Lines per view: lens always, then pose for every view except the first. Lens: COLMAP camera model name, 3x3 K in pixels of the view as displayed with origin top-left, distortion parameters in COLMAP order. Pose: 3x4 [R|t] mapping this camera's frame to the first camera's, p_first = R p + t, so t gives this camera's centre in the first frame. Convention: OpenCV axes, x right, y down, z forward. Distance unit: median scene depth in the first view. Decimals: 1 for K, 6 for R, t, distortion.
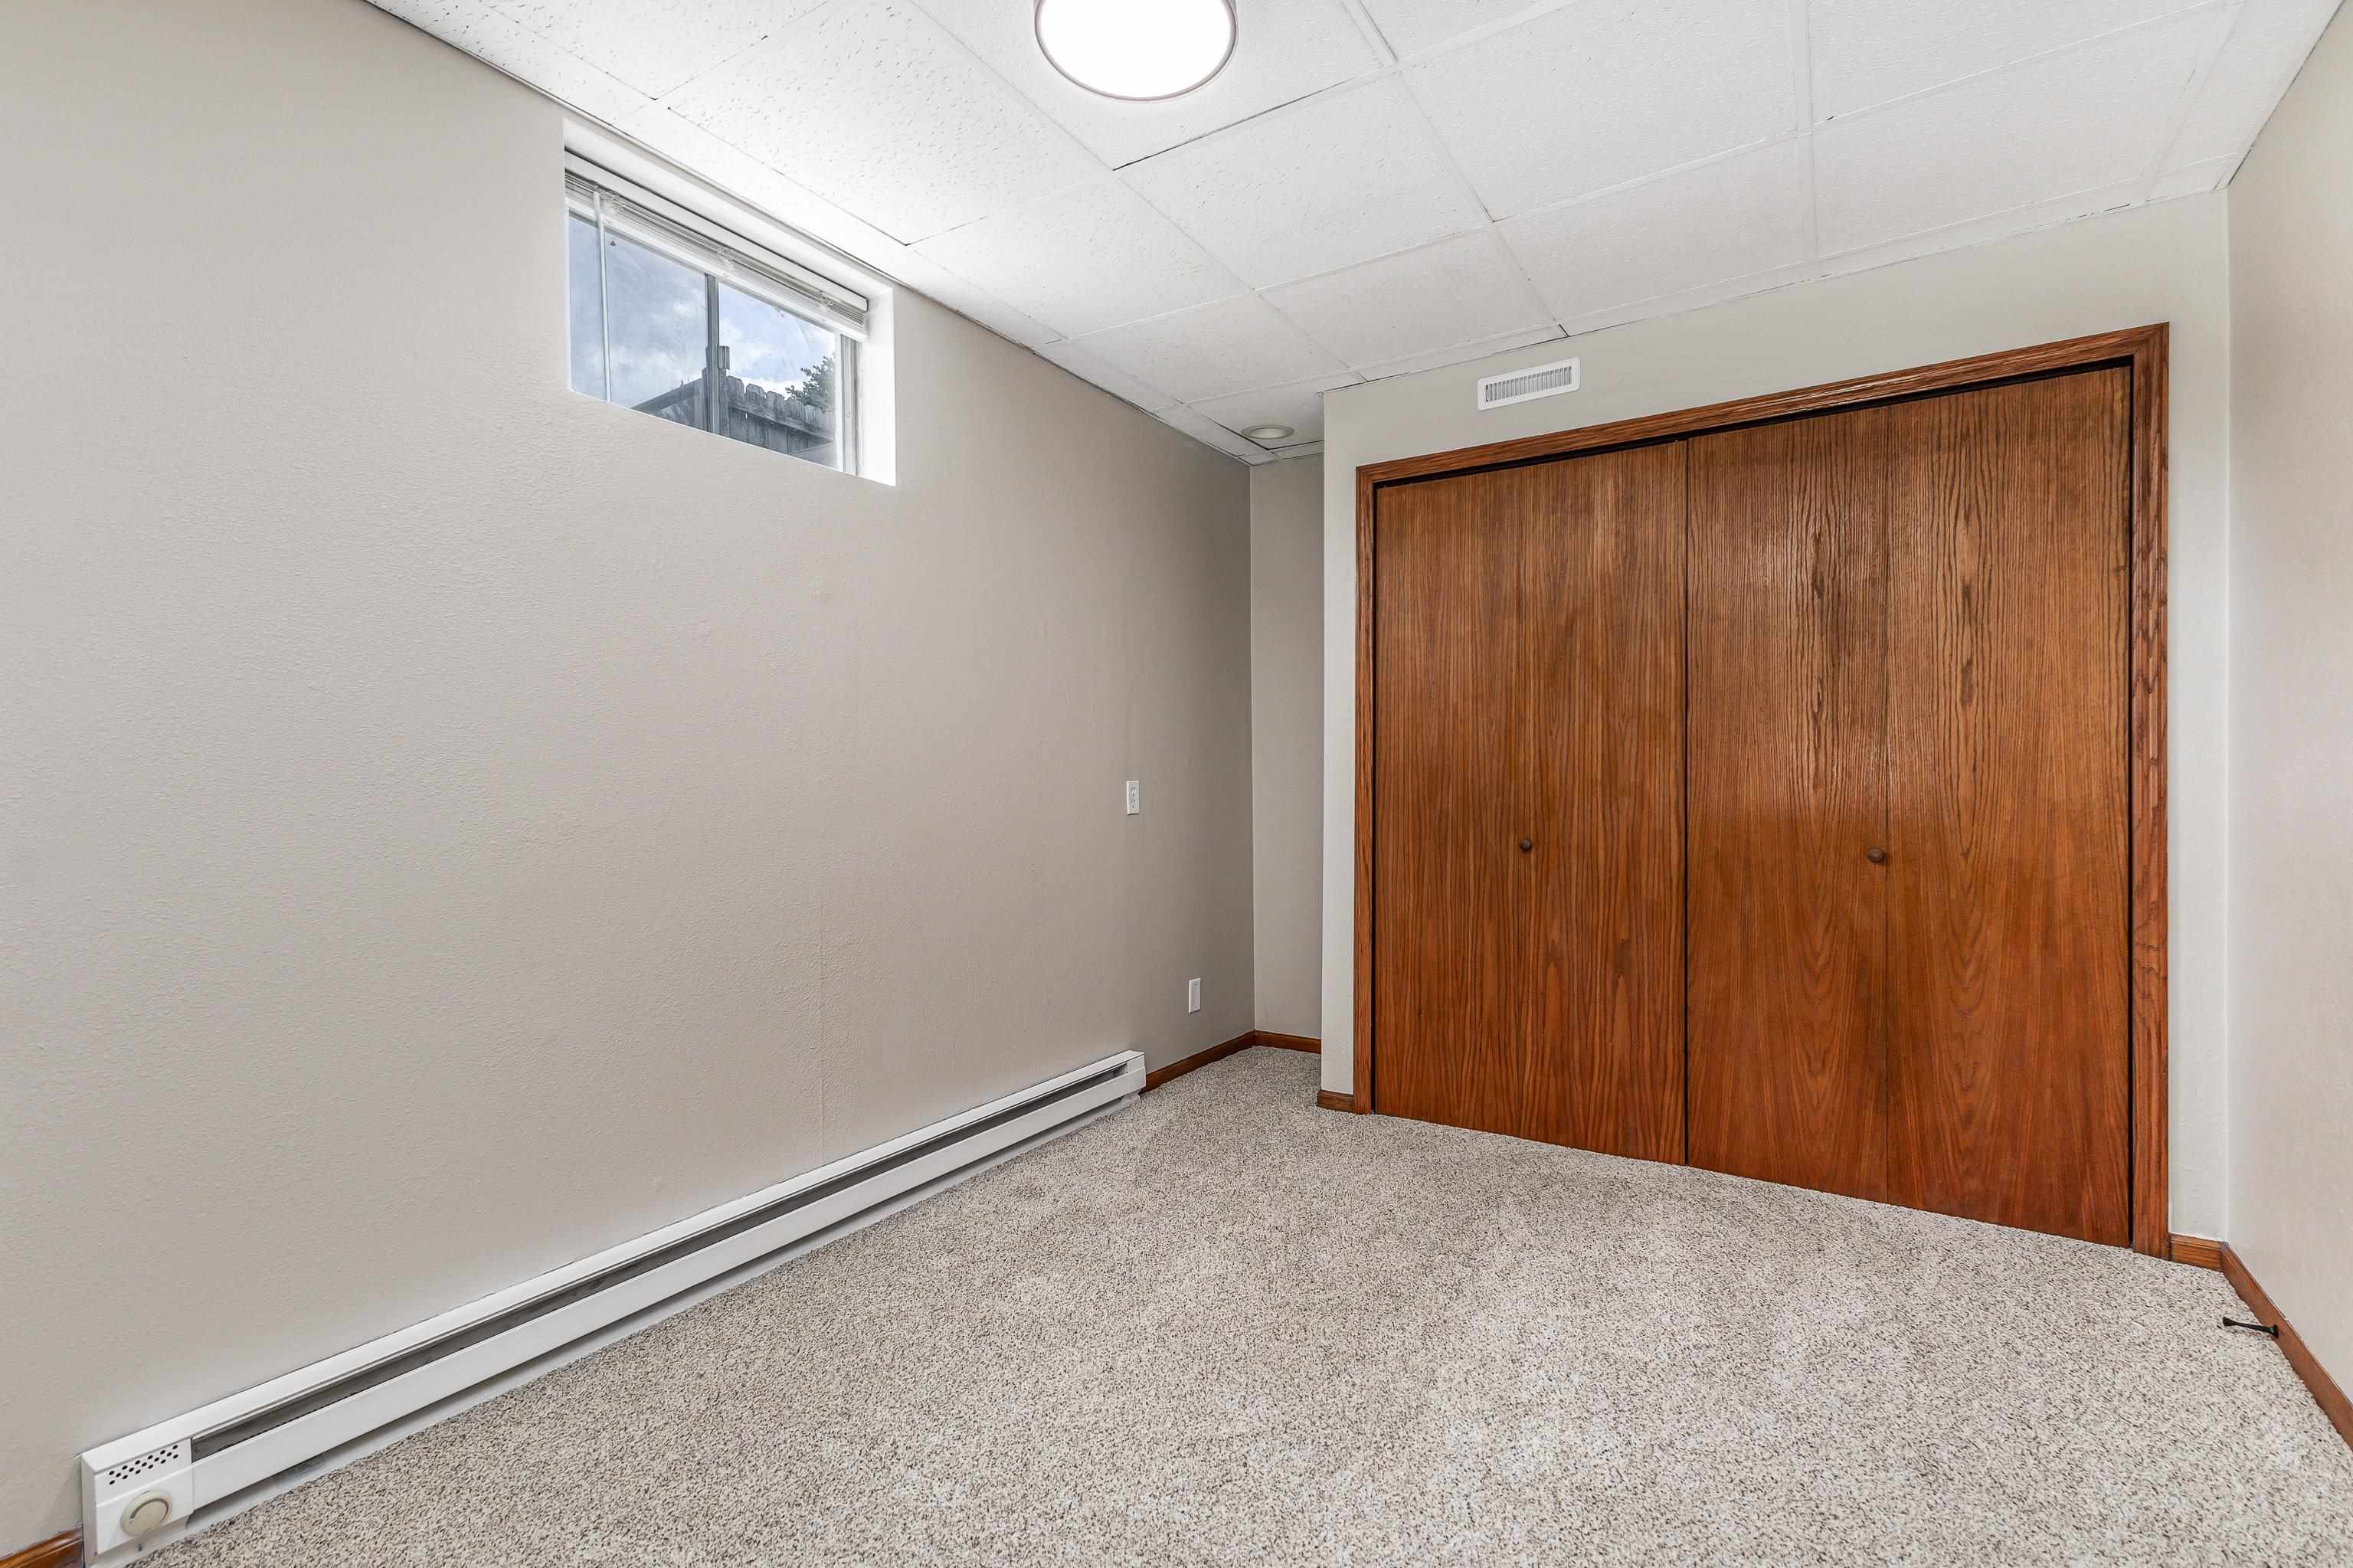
lens RADIAL K [[1042.4, 0, 1189.2], [0, 1042.4, 784.0], [0, 0, 1]] dist [0.013644, -0.004428]
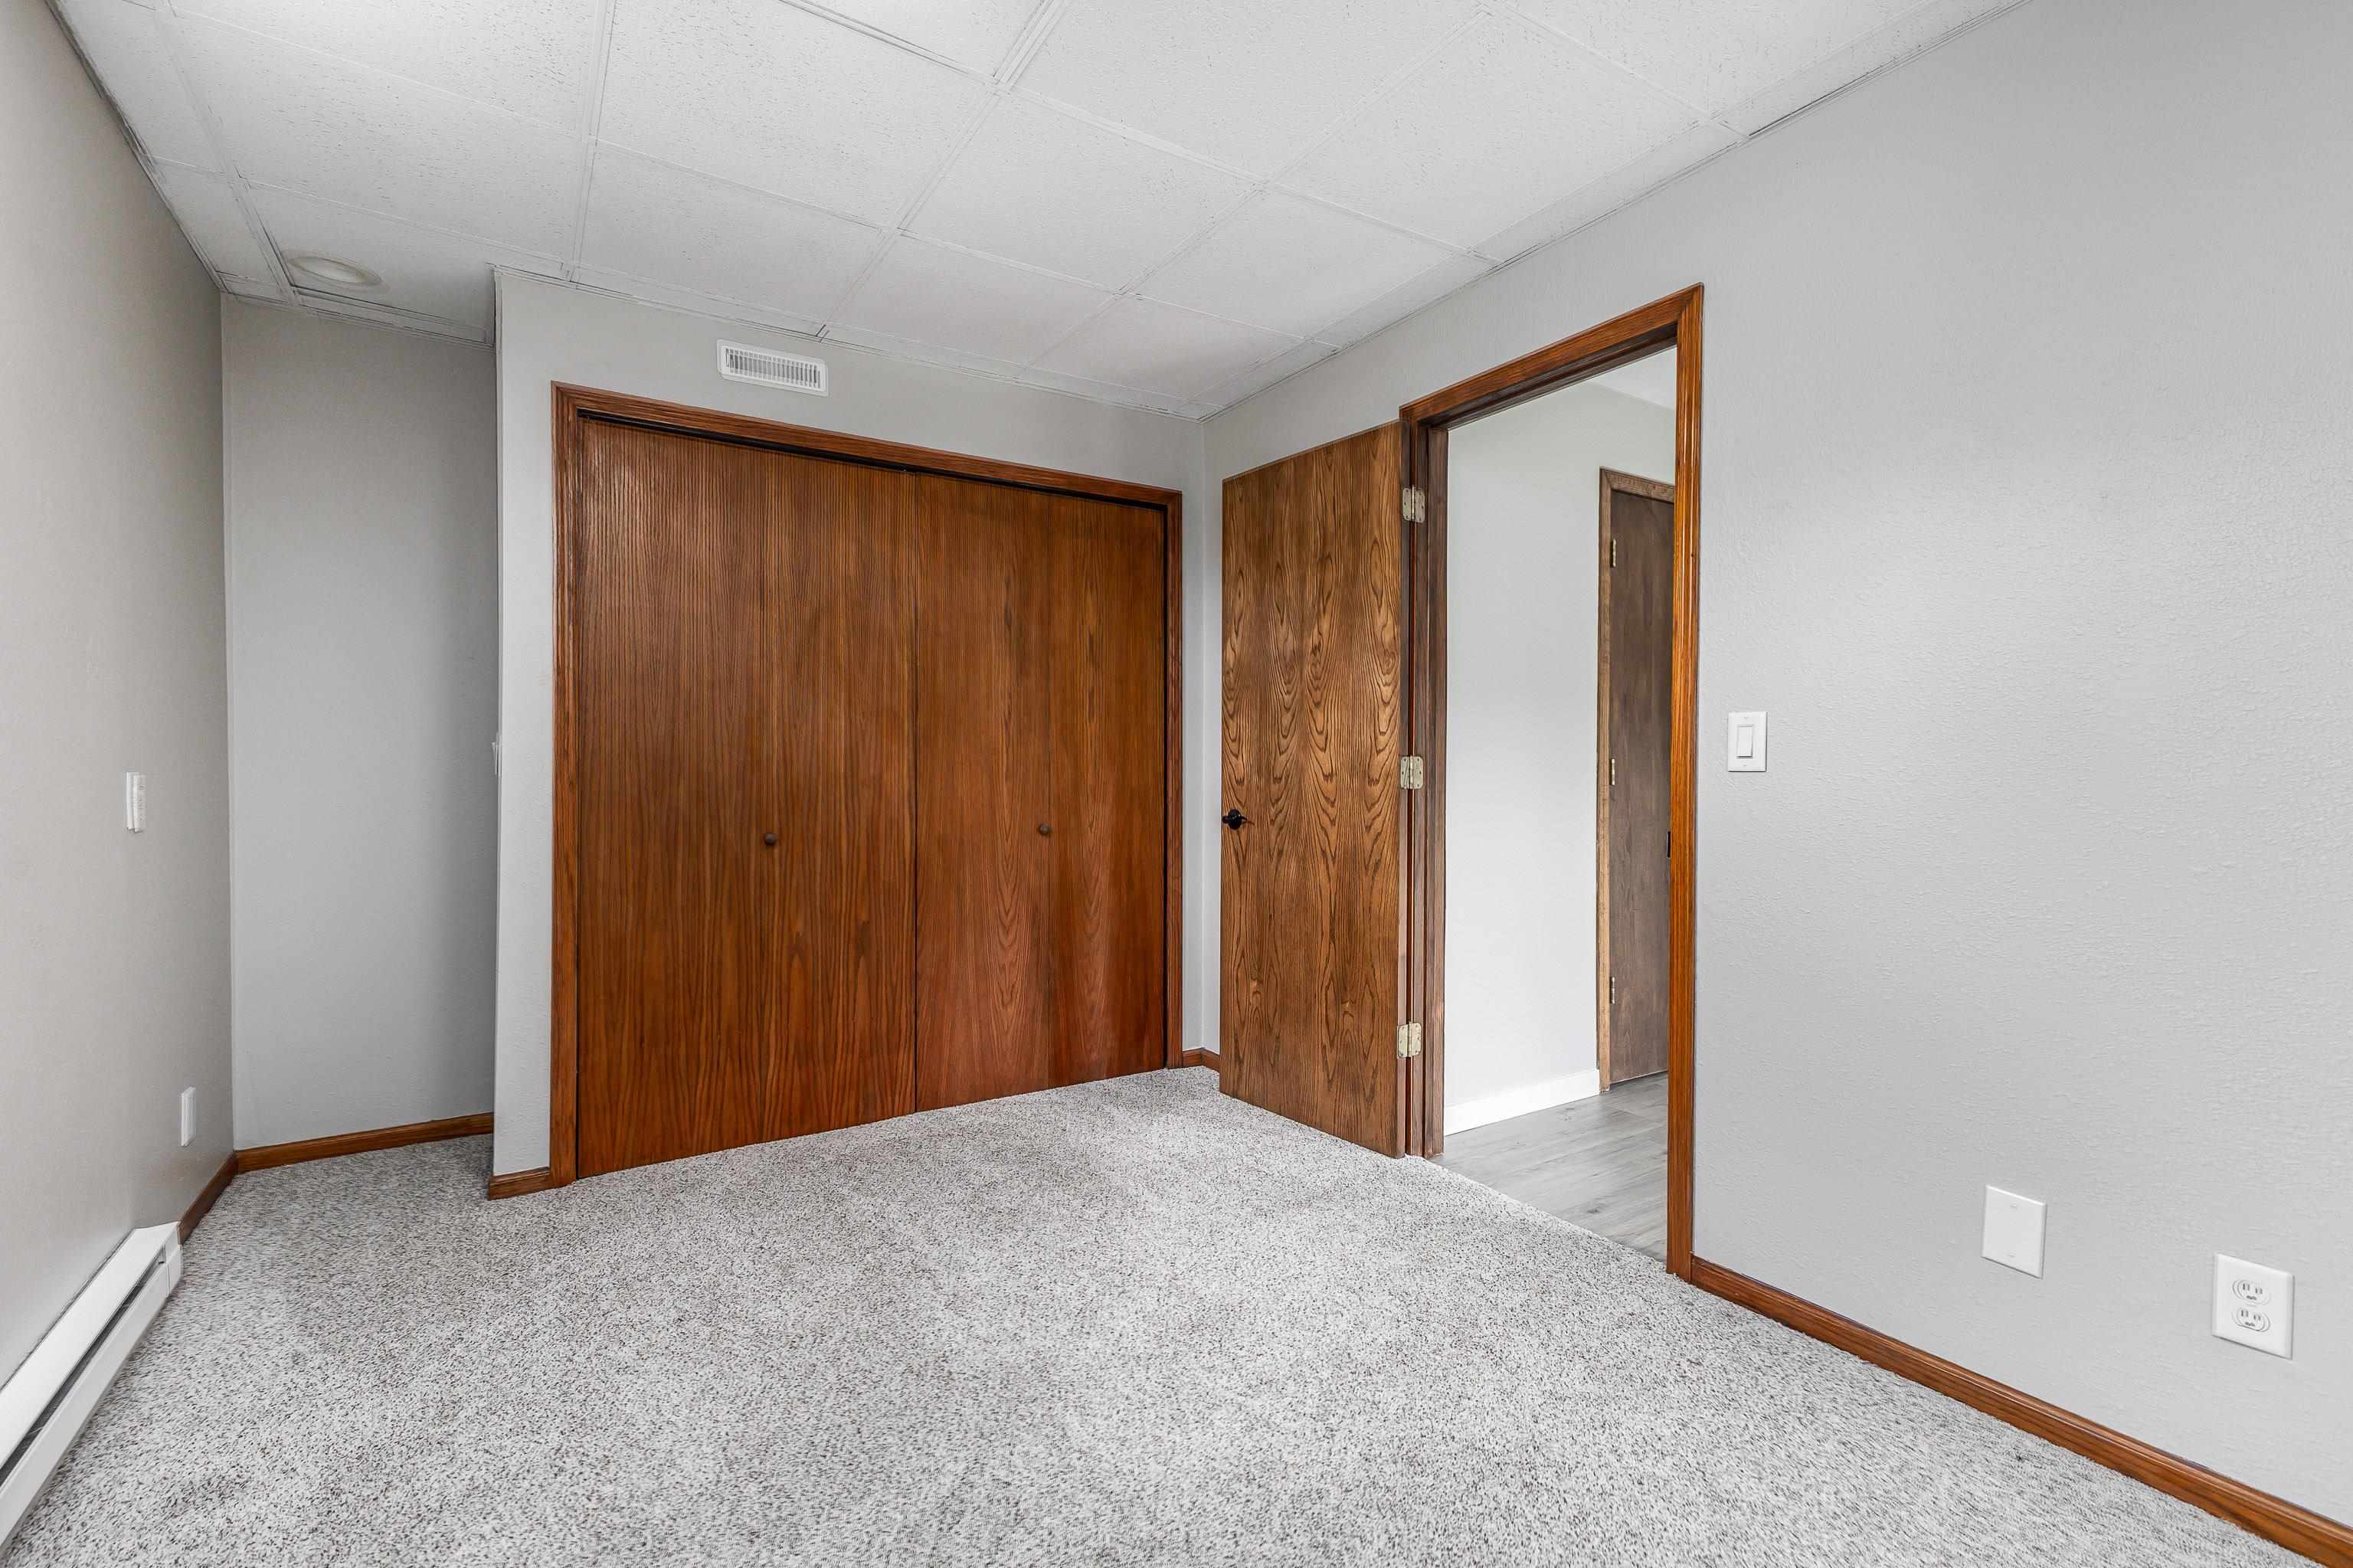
lens RADIAL K [[1042.4, 0, 1191.2], [0, 1042.4, 777.8], [0, 0, 1]] dist [0.013644, -0.004428]
pose [[0.416732, -0.002943, 0.909025, -0.414366], [0.003442, 0.999993, 0.001660, 0.000524], [-0.909023, 0.002438, 0.416739, 0.245064]]
